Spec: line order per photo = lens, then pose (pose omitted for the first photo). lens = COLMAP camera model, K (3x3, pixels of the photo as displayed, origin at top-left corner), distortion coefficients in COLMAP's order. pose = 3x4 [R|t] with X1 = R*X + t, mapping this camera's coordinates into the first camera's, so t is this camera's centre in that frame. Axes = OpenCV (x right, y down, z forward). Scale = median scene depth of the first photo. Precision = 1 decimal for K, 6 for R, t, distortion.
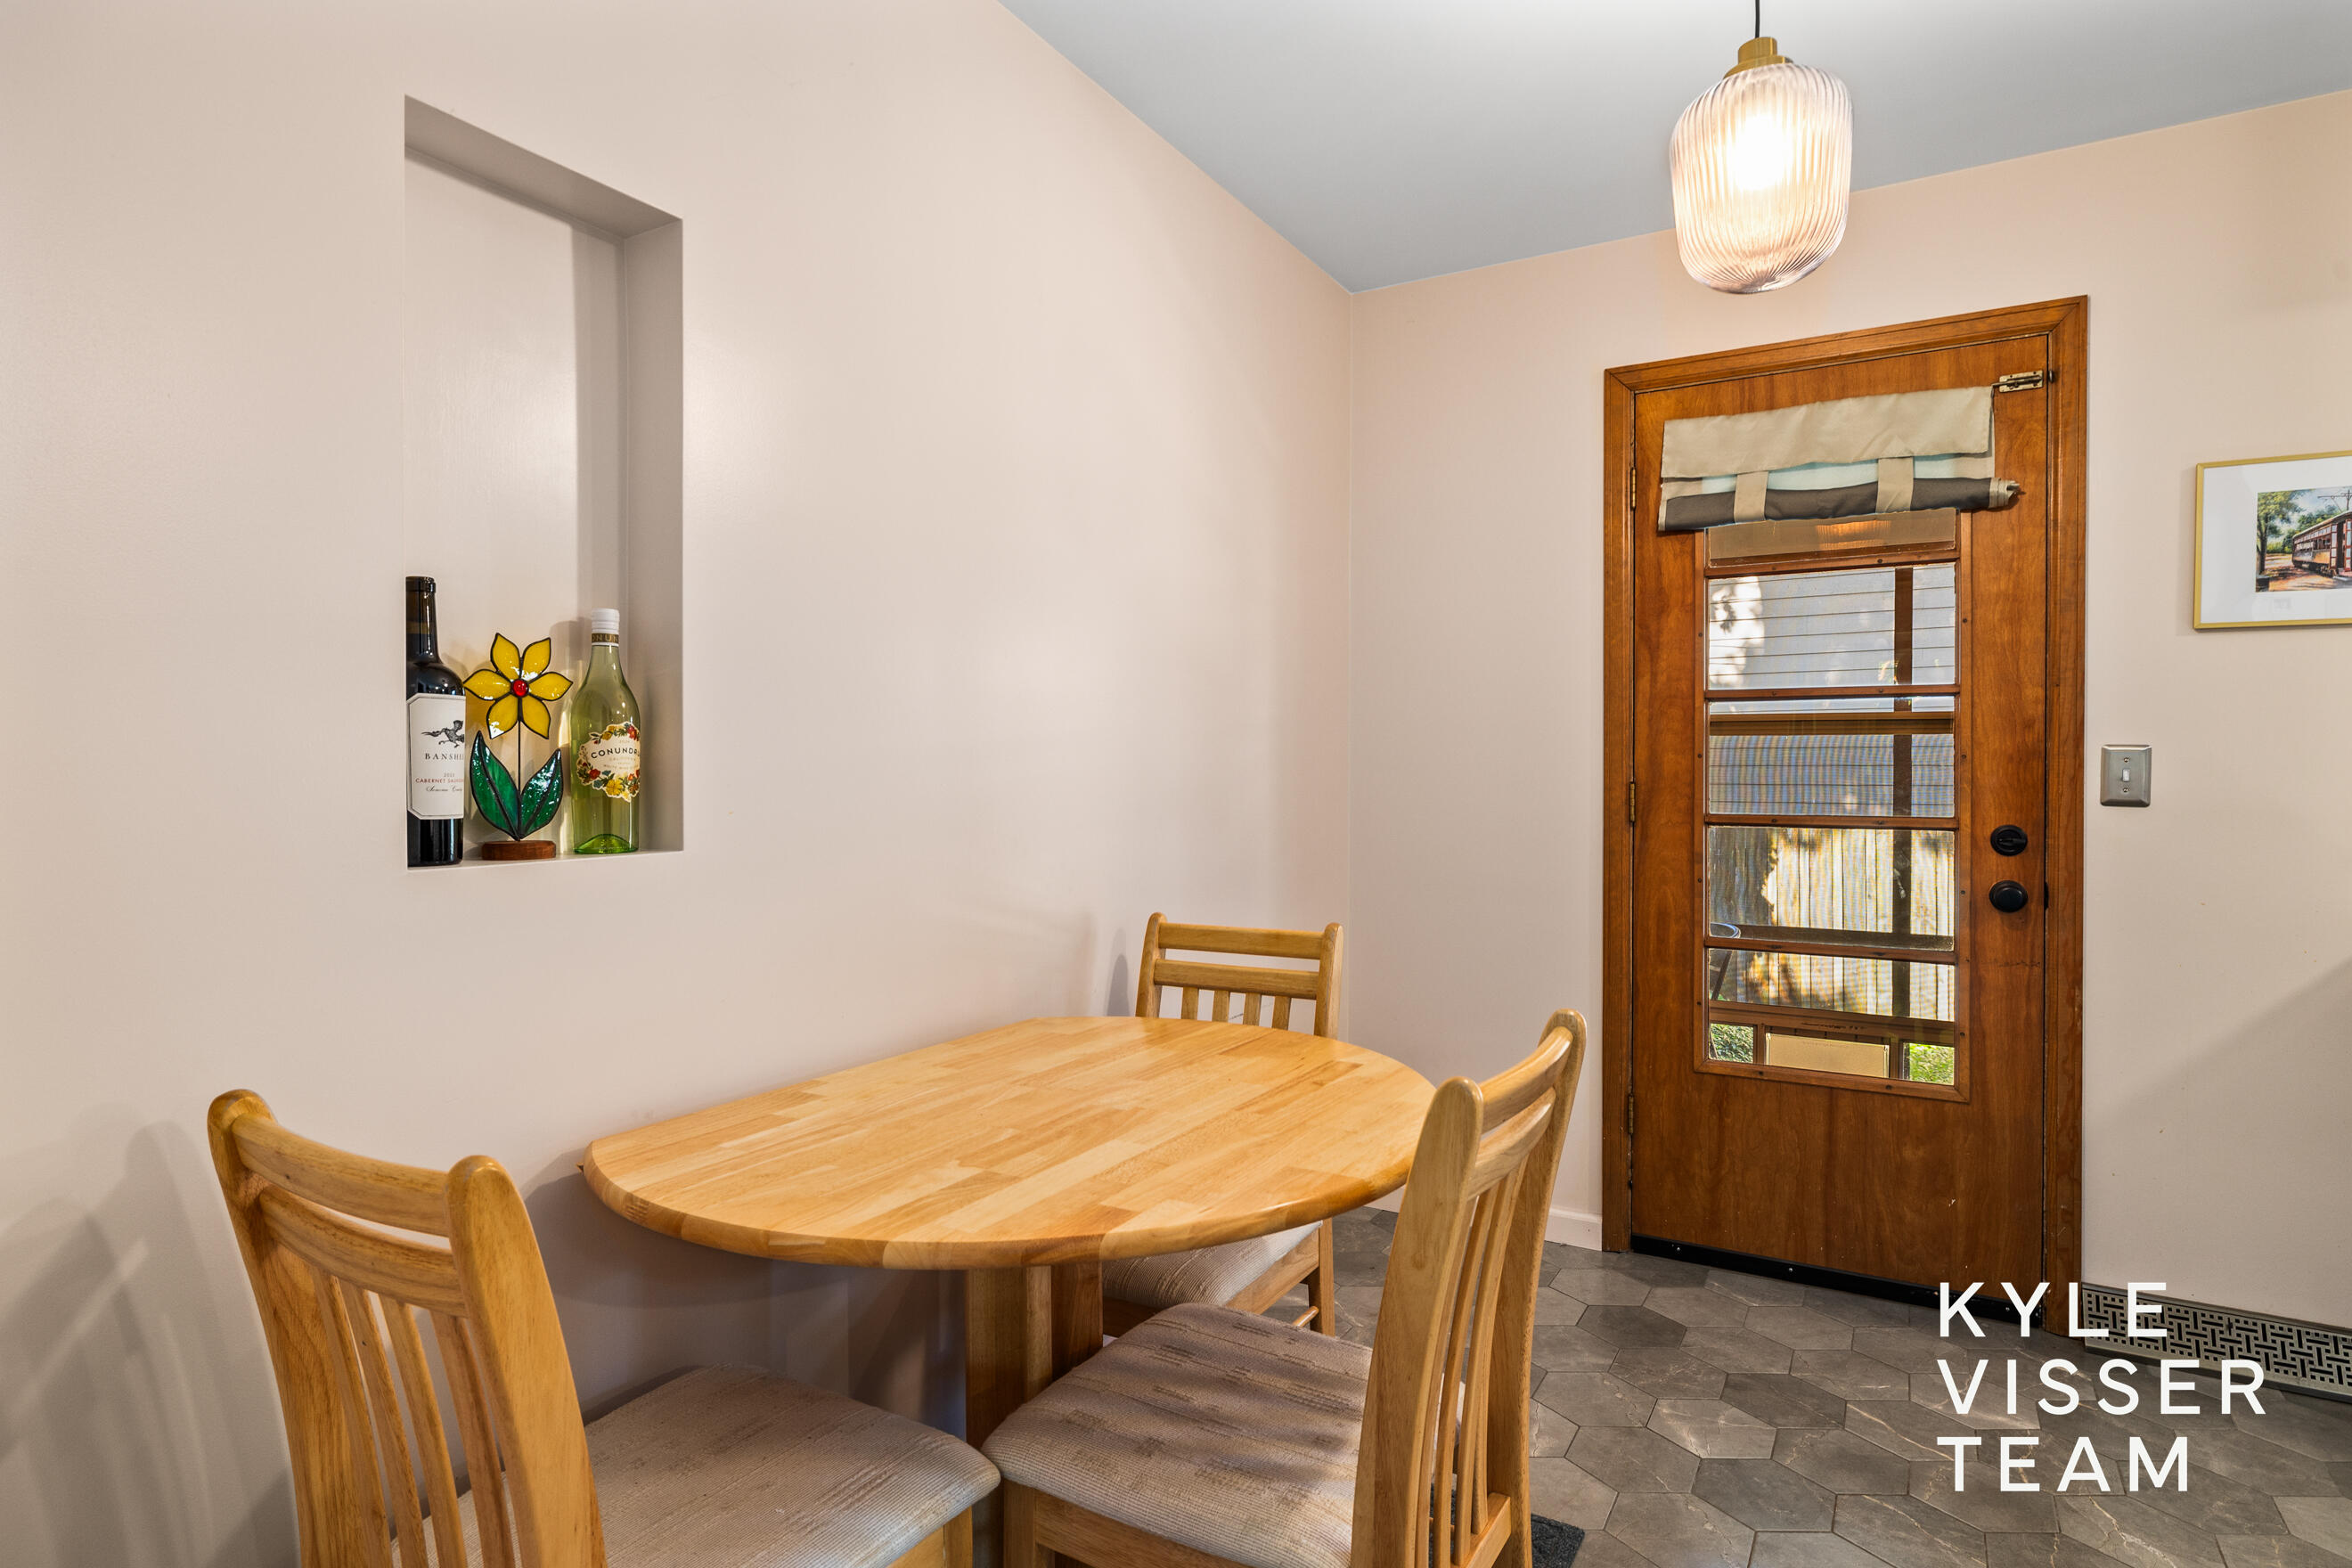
lens RADIAL K [[1262.4, 0, 1176.6], [0, 1262.4, 772.7], [0, 0, 1]] dist [-0.002809, 0.001282]
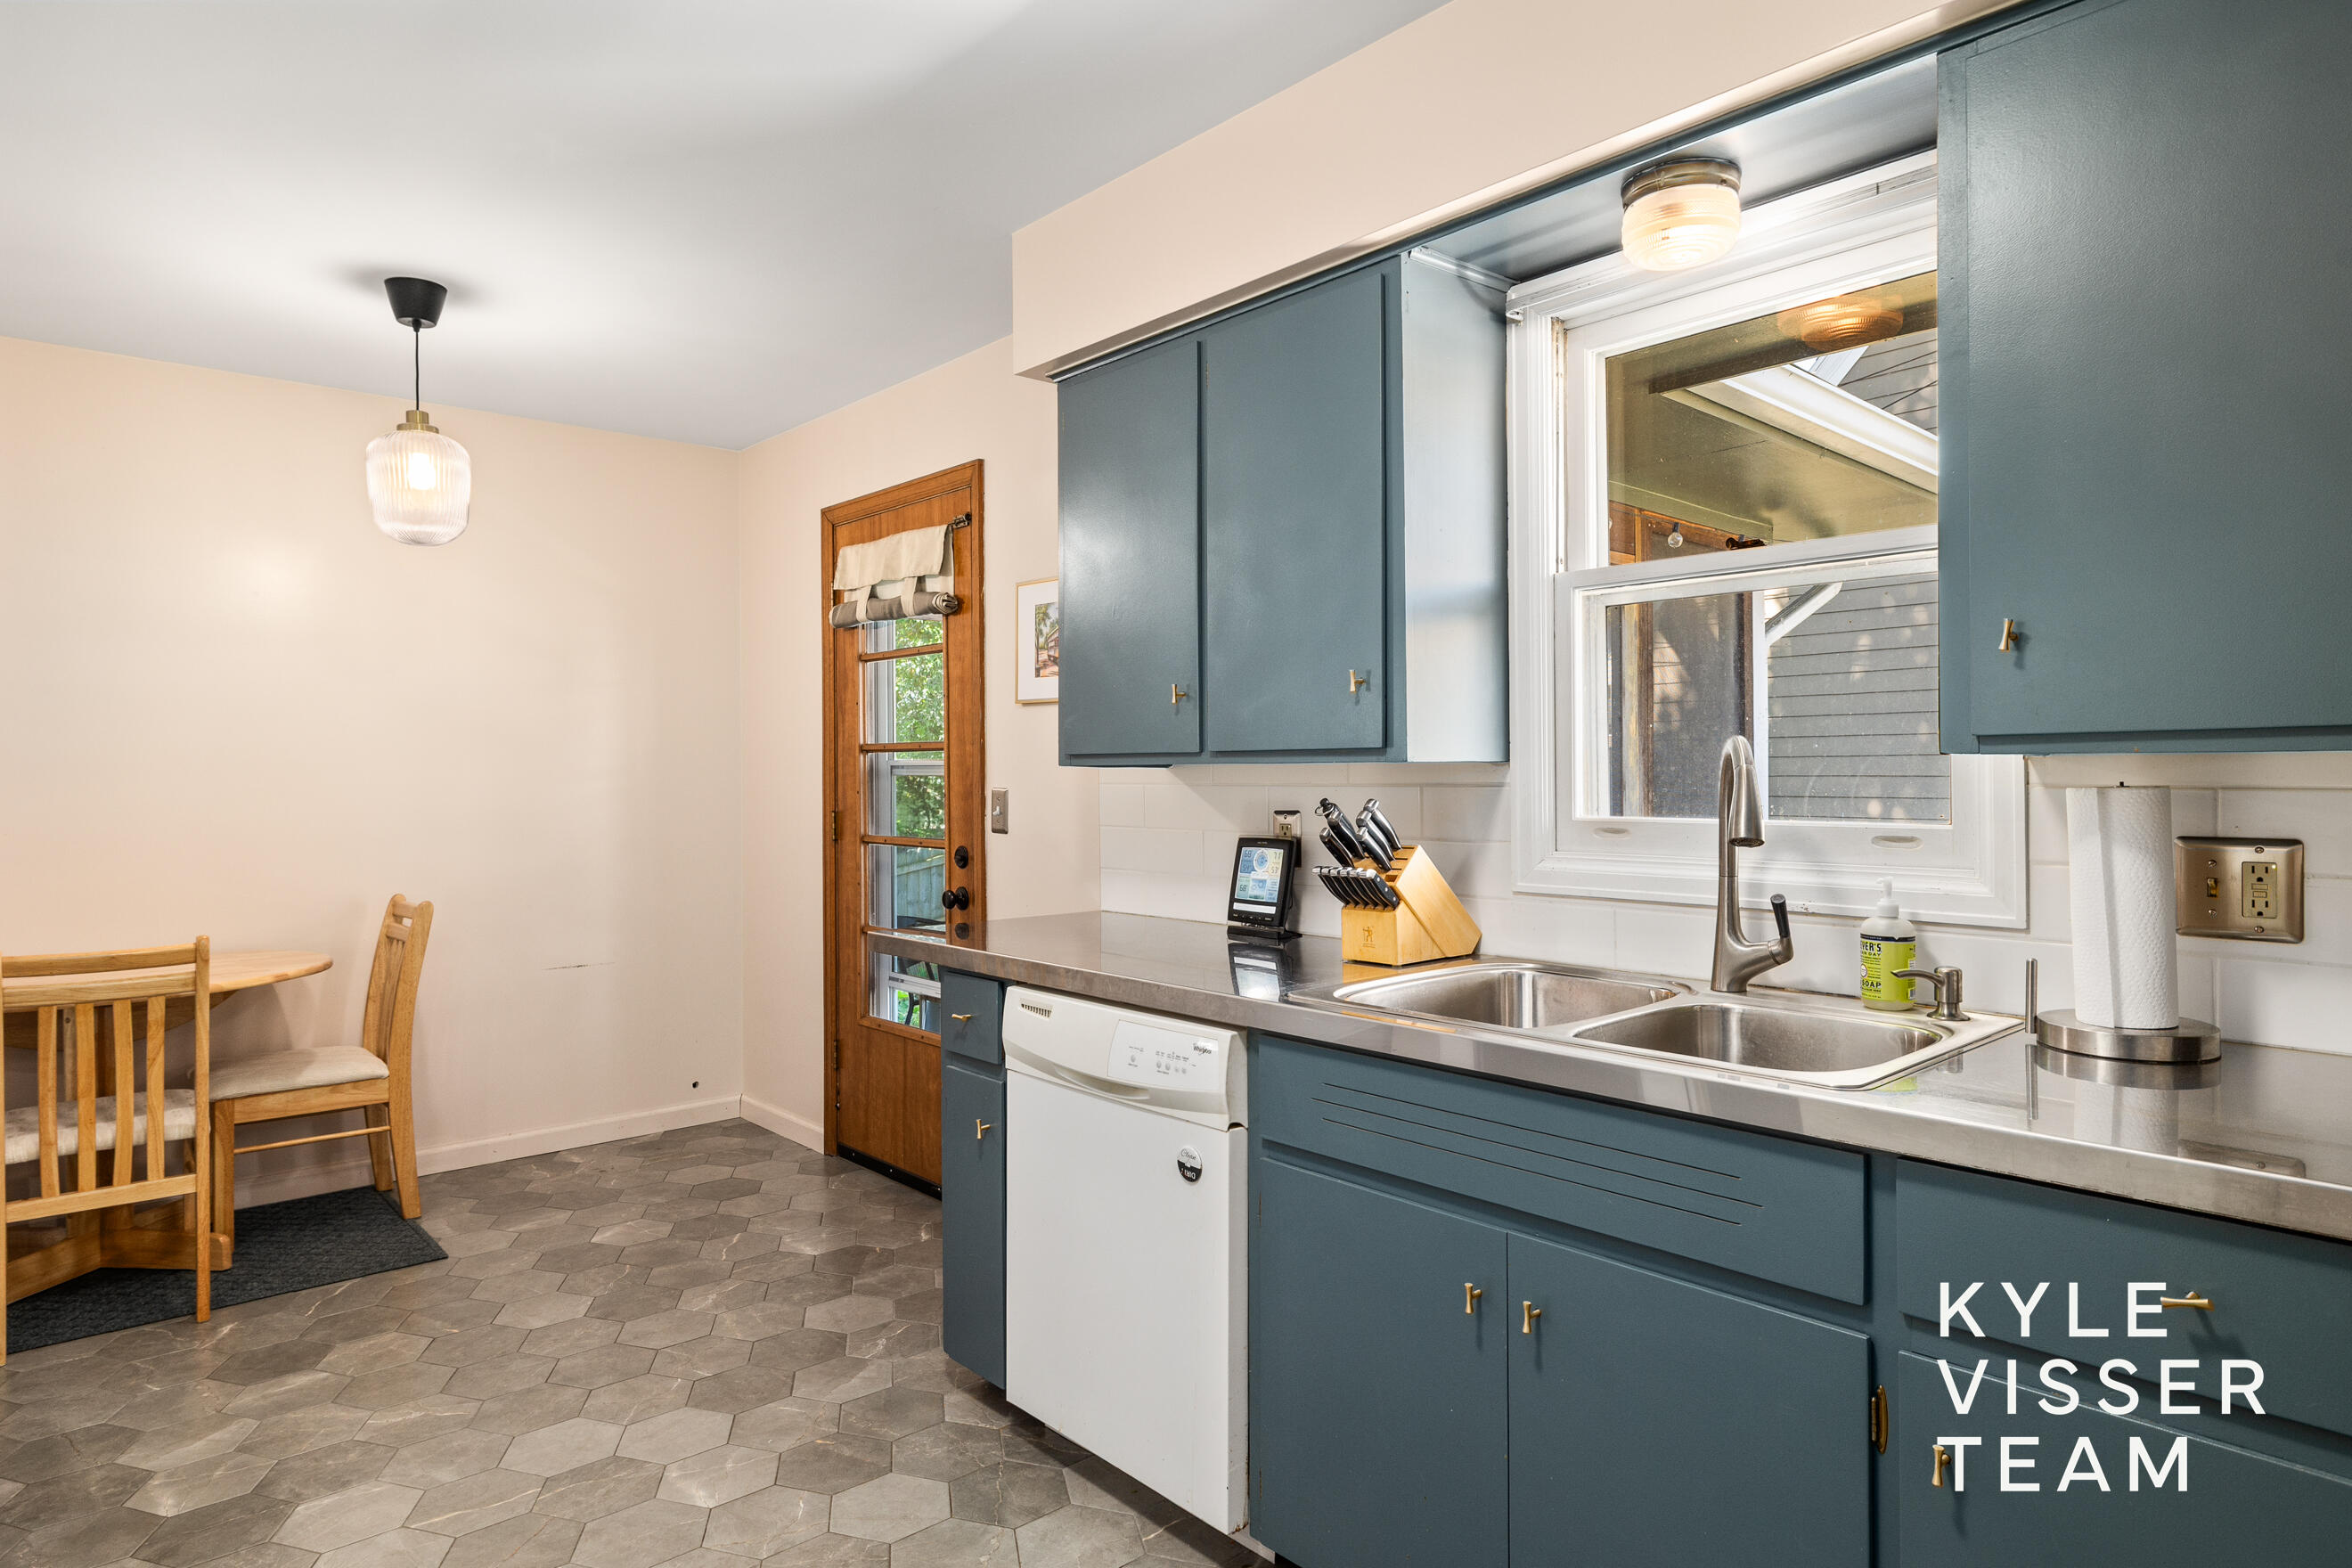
lens RADIAL K [[1345.9, 0, 1174.2], [0, 1345.9, 776.8], [0, 0, 1]] dist [0.005843, 0.000569]
pose [[0.952019, -0.002134, -0.306033, 1.448763], [0.001152, 0.999994, -0.003387, -0.030103], [0.306038, 0.002871, 0.952015, -0.344850]]
